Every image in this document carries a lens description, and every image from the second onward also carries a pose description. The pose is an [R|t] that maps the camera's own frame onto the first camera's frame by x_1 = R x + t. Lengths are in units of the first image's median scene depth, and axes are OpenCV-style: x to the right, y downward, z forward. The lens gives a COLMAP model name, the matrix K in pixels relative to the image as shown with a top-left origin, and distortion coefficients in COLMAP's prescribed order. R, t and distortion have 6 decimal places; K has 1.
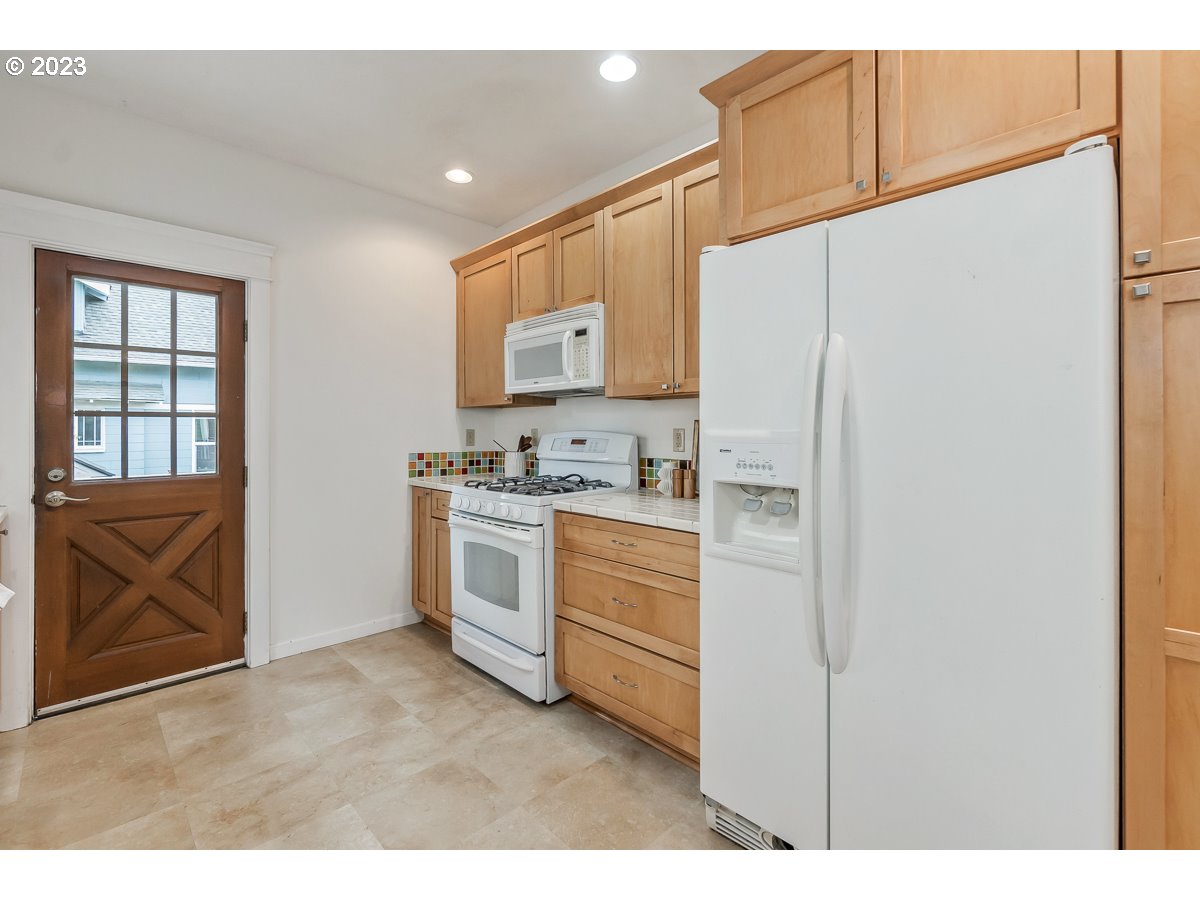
lens RADIAL K [[542.0, 0, 607.1], [0, 542.0, 426.6], [0, 0, 1]] dist [-0.002001, -0.000534]
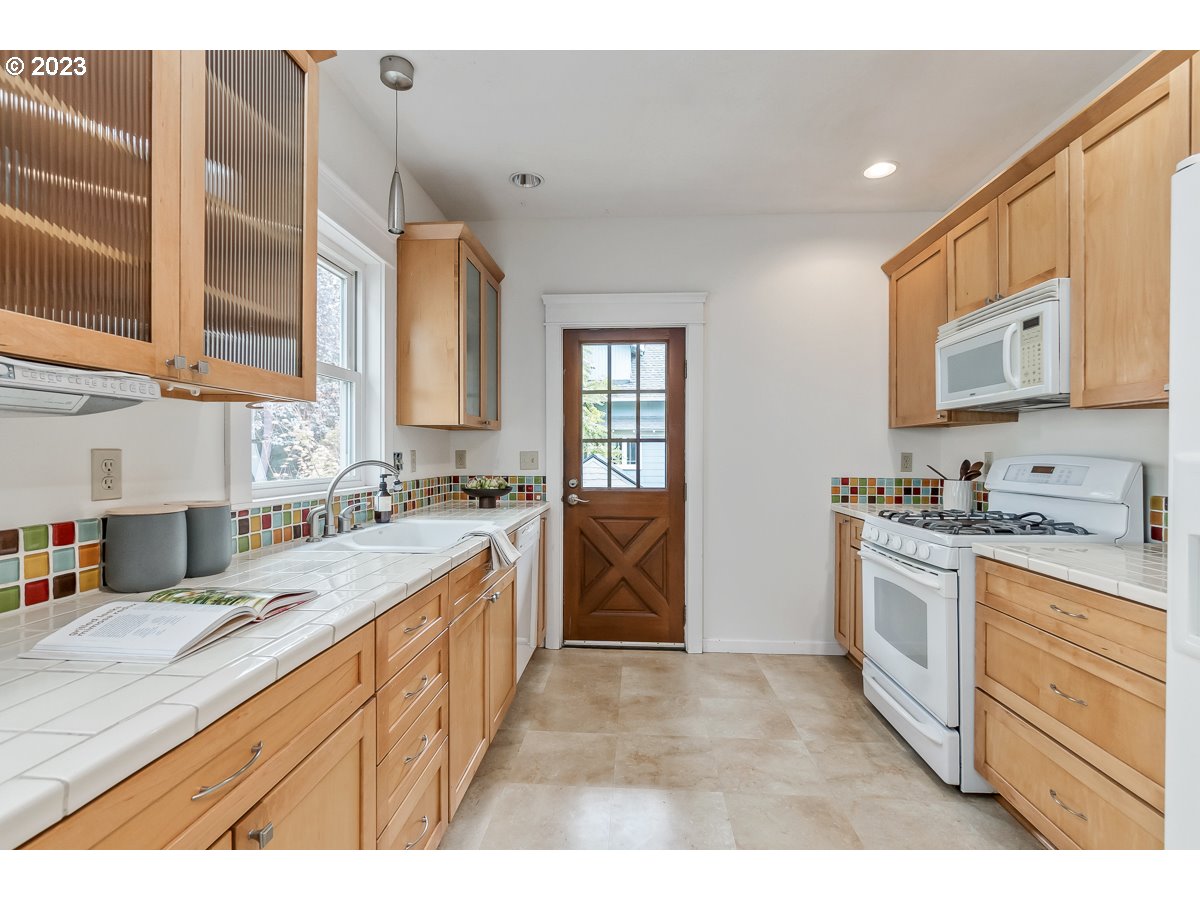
lens RADIAL K [[559.7, 0, 596.8], [0, 559.7, 457.2], [0, 0, 1]] dist [-0.009680, 0.000465]
pose [[0.665531, 0.008459, -0.746322, 0.126741], [0.001052, 0.999924, 0.012271, 0.001089], [0.746370, -0.008952, 0.665471, 0.040271]]
